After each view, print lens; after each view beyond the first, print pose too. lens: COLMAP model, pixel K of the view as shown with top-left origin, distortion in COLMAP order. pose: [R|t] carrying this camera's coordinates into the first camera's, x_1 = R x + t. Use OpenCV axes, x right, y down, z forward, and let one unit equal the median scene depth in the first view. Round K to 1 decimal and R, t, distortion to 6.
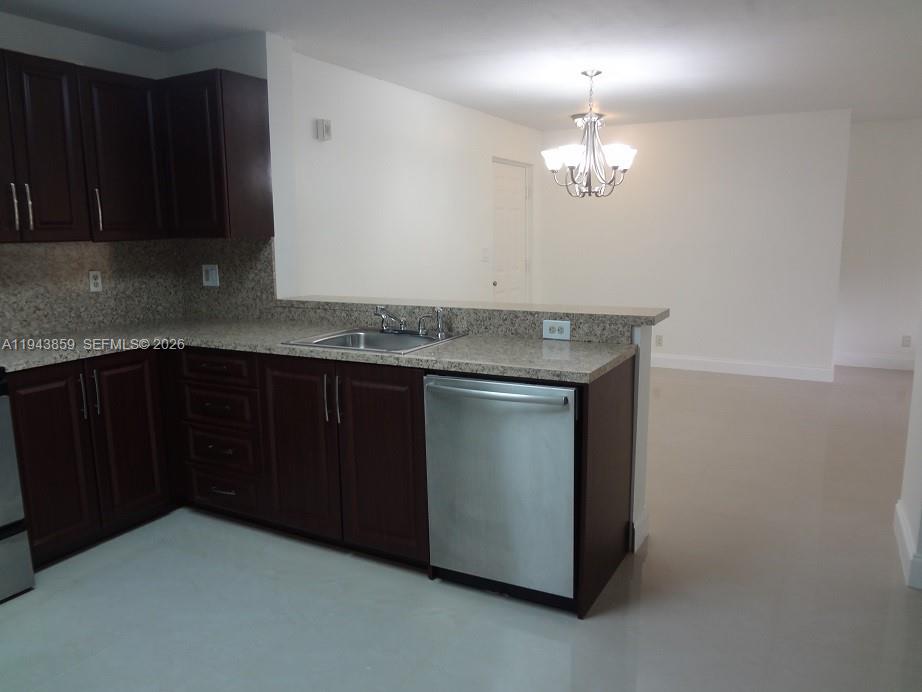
lens RADIAL K [[685.3, 0, 447.5], [0, 685.3, 351.3], [0, 0, 1]] dist [-0.035598, 0.002516]
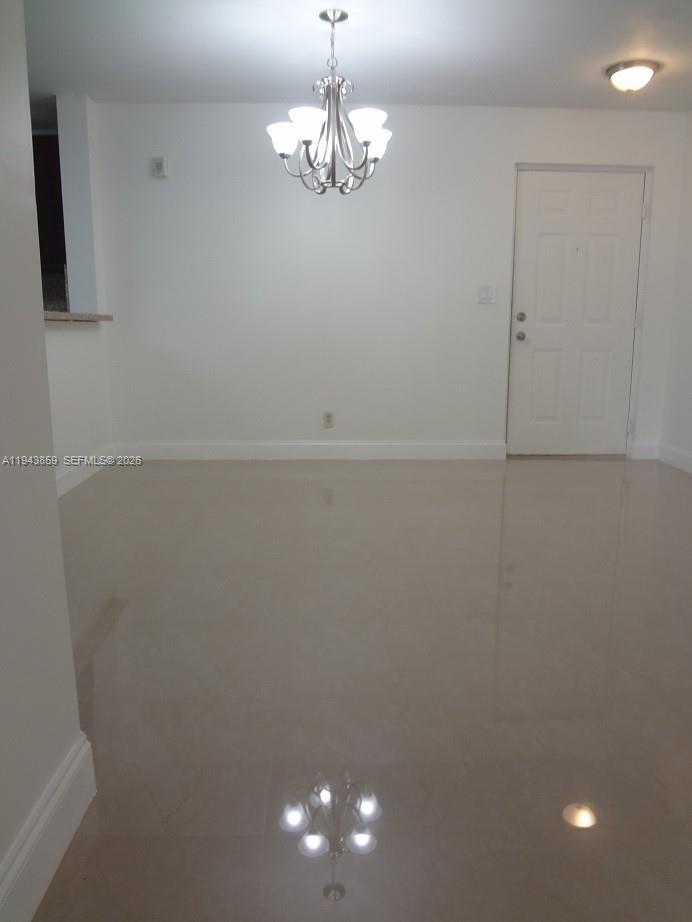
lens RADIAL K [[688.2, 0, 339.9], [0, 688.2, 459.3], [0, 0, 1]] dist [-0.060984, 0.014026]
pose [[0.513869, 0.173388, -0.840164, 1.130136], [-0.156908, 0.981837, 0.106657, -0.029633], [0.843397, 0.077021, 0.531742, 0.821694]]
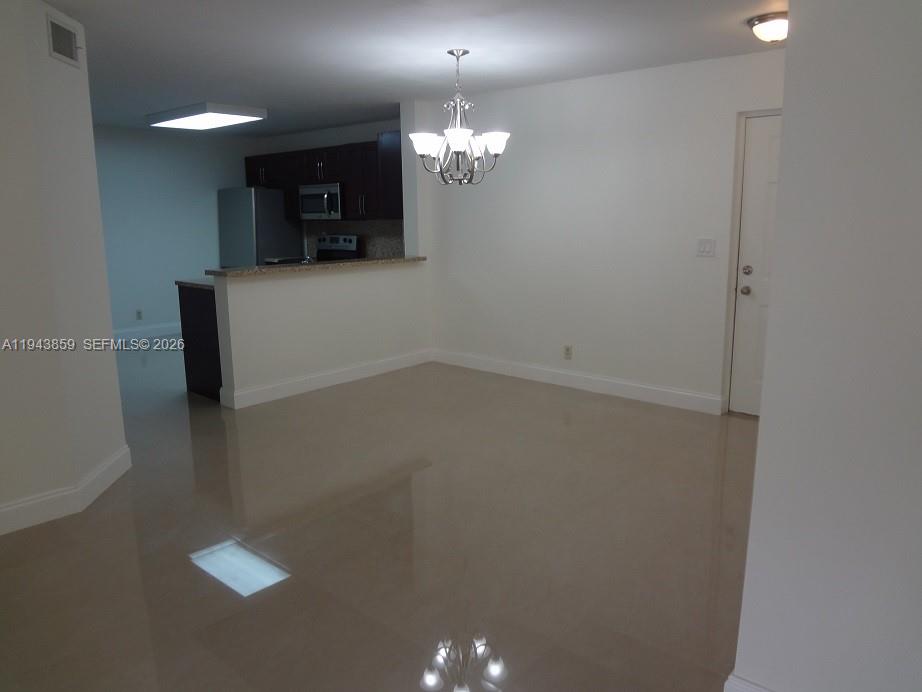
lens RADIAL K [[687.2, 0, 455.1], [0, 687.2, 345.2], [0, 0, 1]] dist [-0.065002, 0.027415]
pose [[-0.218629, 0.201030, -0.954876, 1.503796], [-0.154101, 0.959157, 0.237214, -0.305220], [0.963563, 0.199009, -0.178721, 1.556400]]
